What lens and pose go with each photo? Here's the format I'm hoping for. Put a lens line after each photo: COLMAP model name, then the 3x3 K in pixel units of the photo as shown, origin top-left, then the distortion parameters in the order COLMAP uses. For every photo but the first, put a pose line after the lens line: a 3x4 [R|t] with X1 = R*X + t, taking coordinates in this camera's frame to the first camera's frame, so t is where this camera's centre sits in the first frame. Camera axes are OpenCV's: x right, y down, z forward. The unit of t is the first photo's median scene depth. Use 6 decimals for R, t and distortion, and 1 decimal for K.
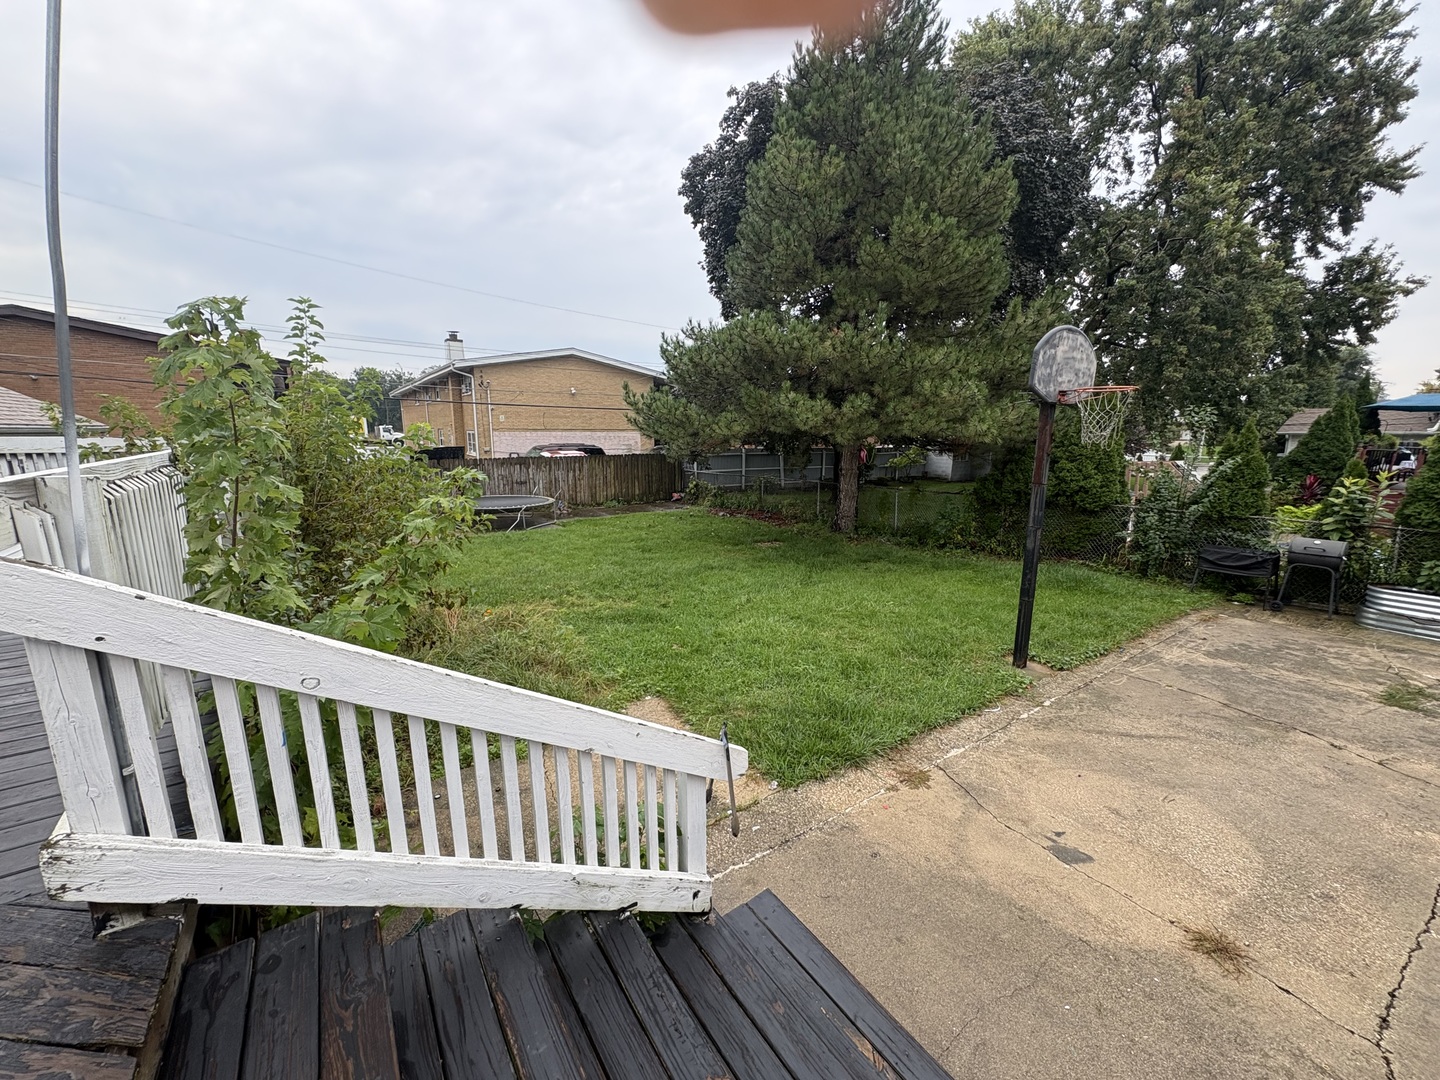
lens RADIAL K [[573.8, 0, 719.5], [0, 573.8, 540.5], [0, 0, 1]] dist [0.000319, 0.000372]
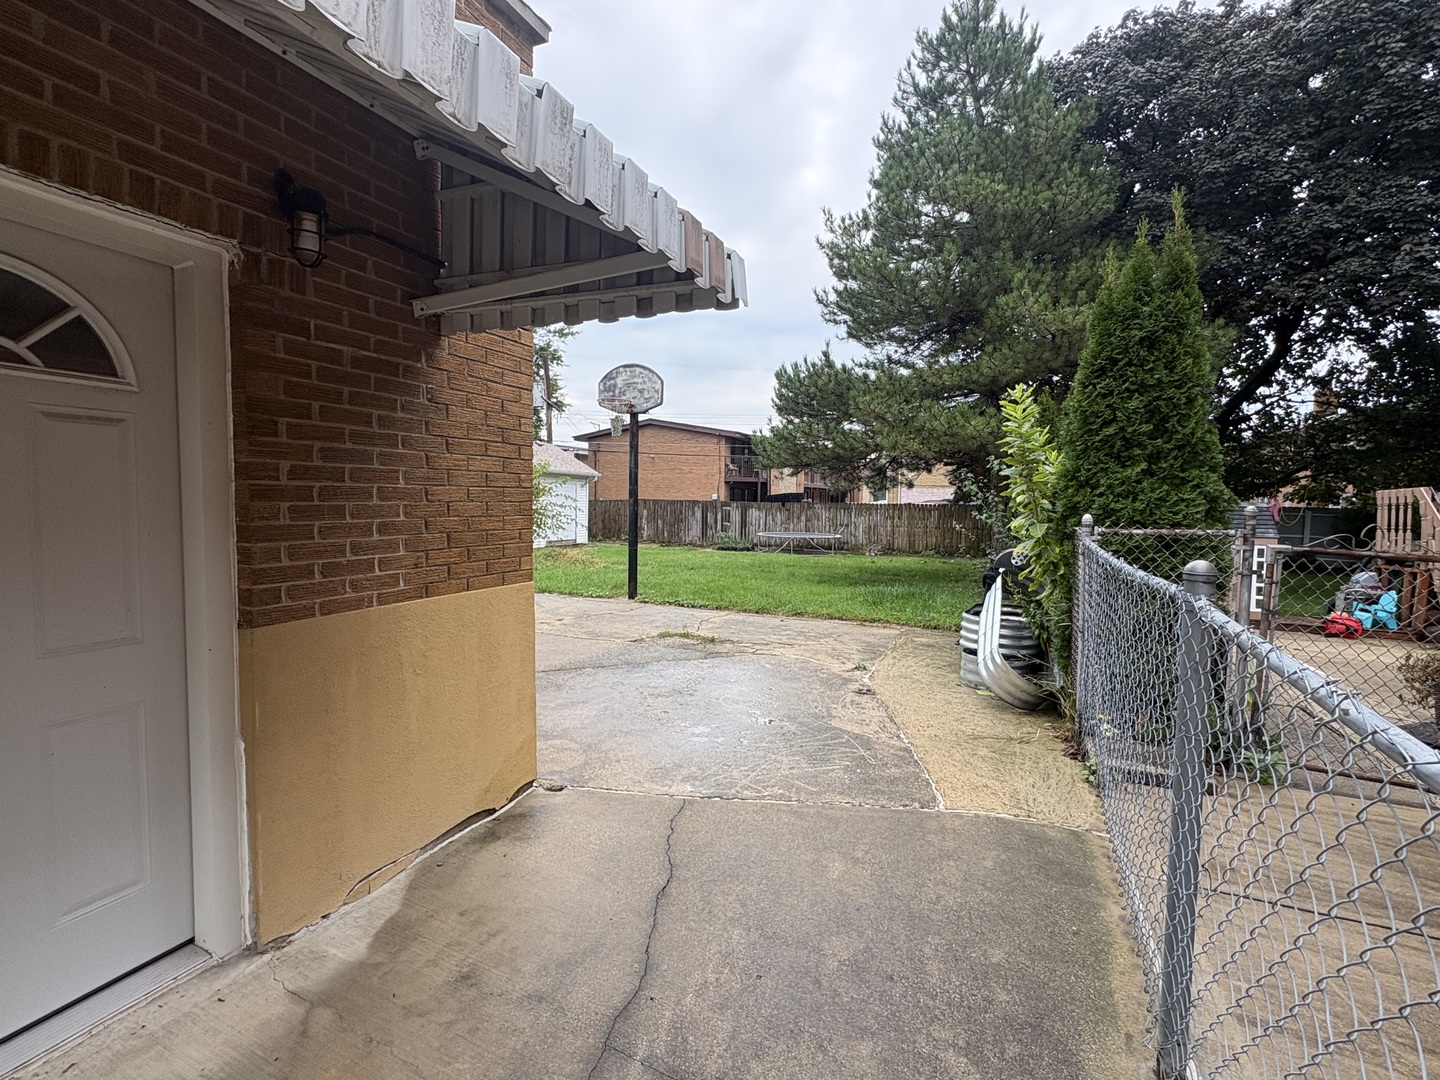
lens RADIAL K [[666.8, 0, 717.9], [0, 666.8, 547.5], [0, 0, 1]] dist [-0.003220, 0.001348]
pose [[0.533925, 0.058281, -0.843521, 0.875162], [-0.173602, 0.983924, -0.041903, 0.056324], [0.827518, 0.168810, 0.535459, 0.123945]]
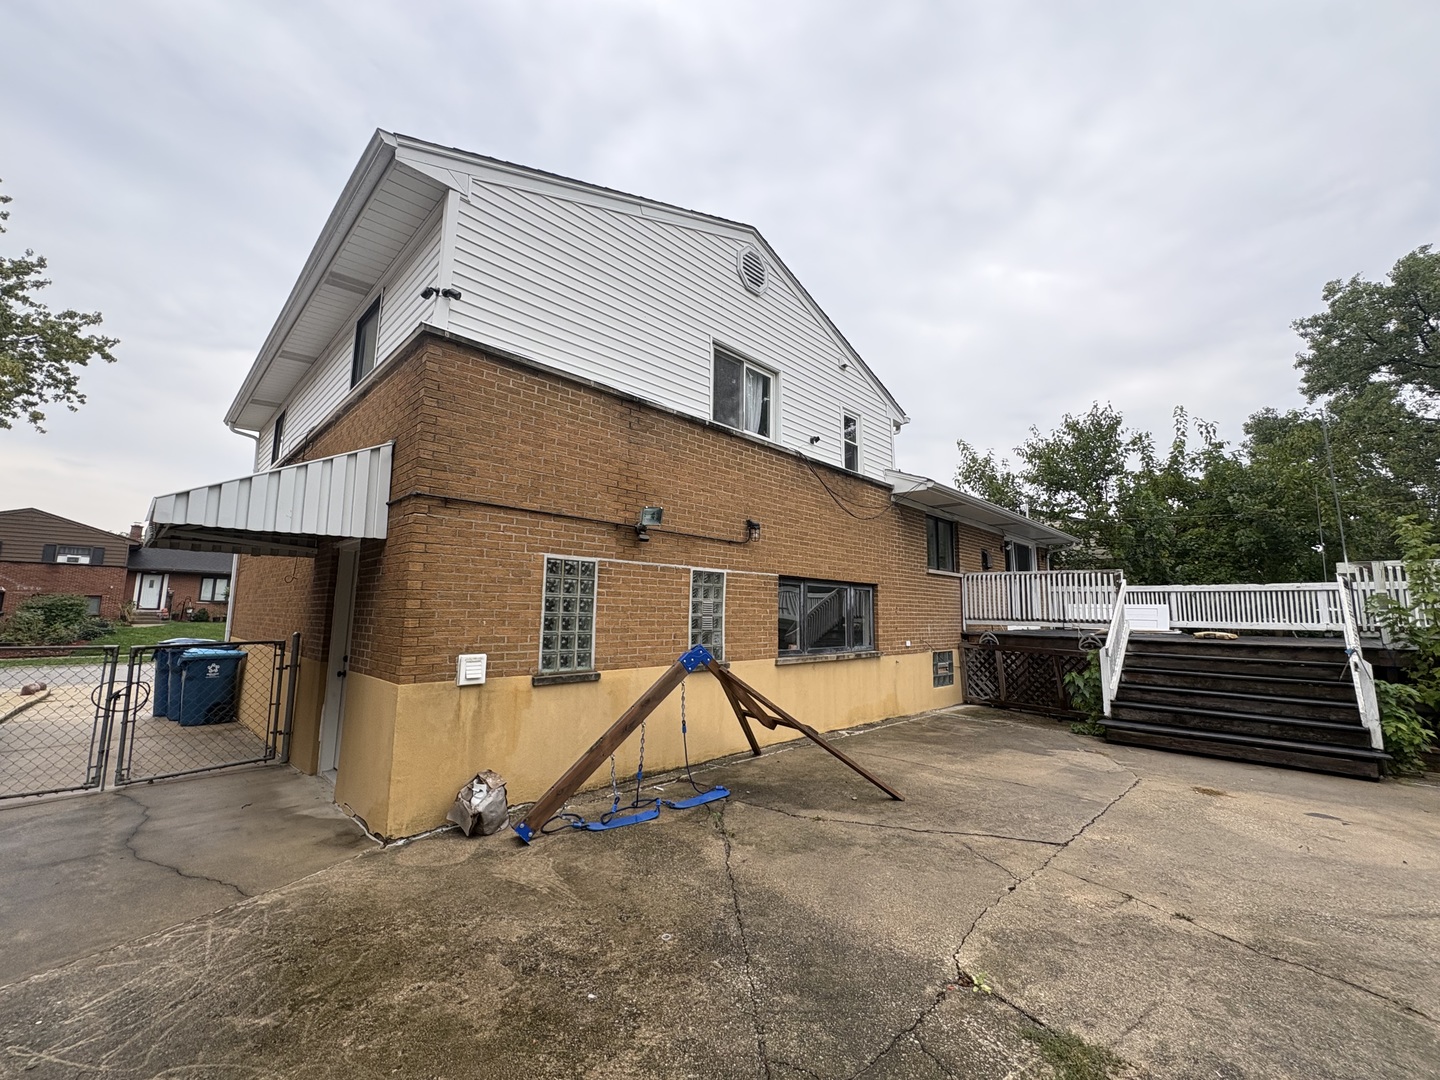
lens RADIAL K [[573.8, 0, 719.3], [0, 573.8, 539.8], [0, 0, 1]] dist [0.000319, 0.000372]
pose [[-0.978535, -0.051236, -0.199609, 0.562533], [-0.065077, 0.995864, 0.063403, -0.026513], [0.195535, 0.075032, -0.977822, 0.484603]]
